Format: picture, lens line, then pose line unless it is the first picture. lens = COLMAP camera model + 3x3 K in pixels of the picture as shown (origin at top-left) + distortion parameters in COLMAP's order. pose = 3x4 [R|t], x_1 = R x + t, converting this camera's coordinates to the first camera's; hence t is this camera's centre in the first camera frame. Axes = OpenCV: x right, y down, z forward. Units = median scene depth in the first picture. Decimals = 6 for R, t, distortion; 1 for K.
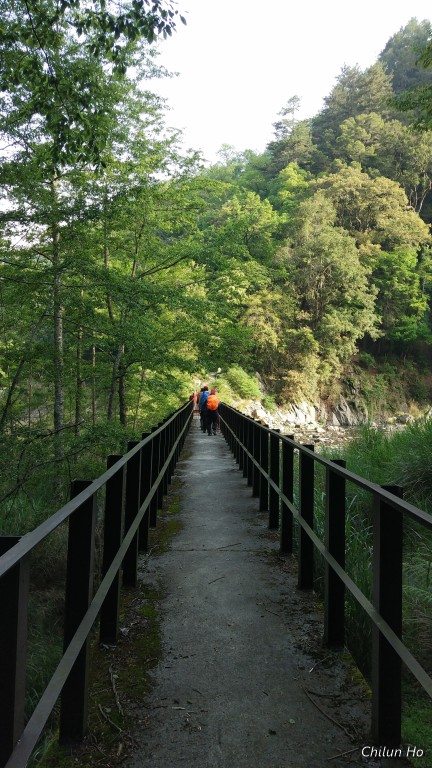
lens RADIAL K [[550.0, 0, 215.7], [0, 550.0, 383.3], [0, 0, 1]] dist [-0.041705, -0.000515]
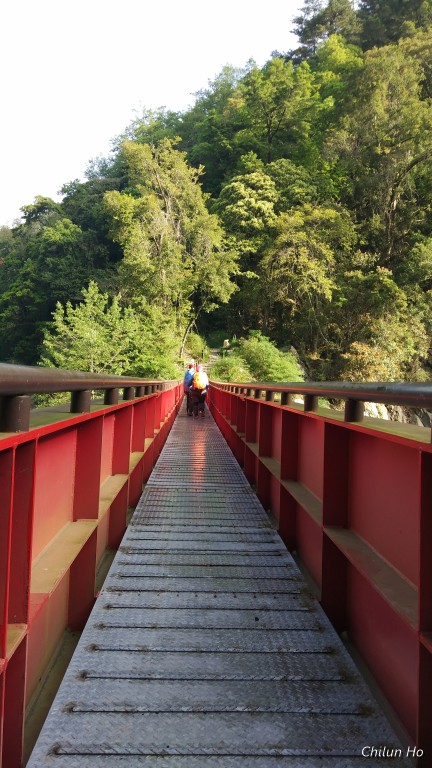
lens RADIAL K [[550.0, 0, 216.6], [0, 550.0, 385.3], [0, 0, 1]] dist [-0.041705, -0.000515]
pose [[0.999944, 0.003835, 0.009881, -0.010496], [-0.004078, 0.999687, 0.024701, 0.007003], [-0.009783, -0.024740, 0.999646, 0.420380]]
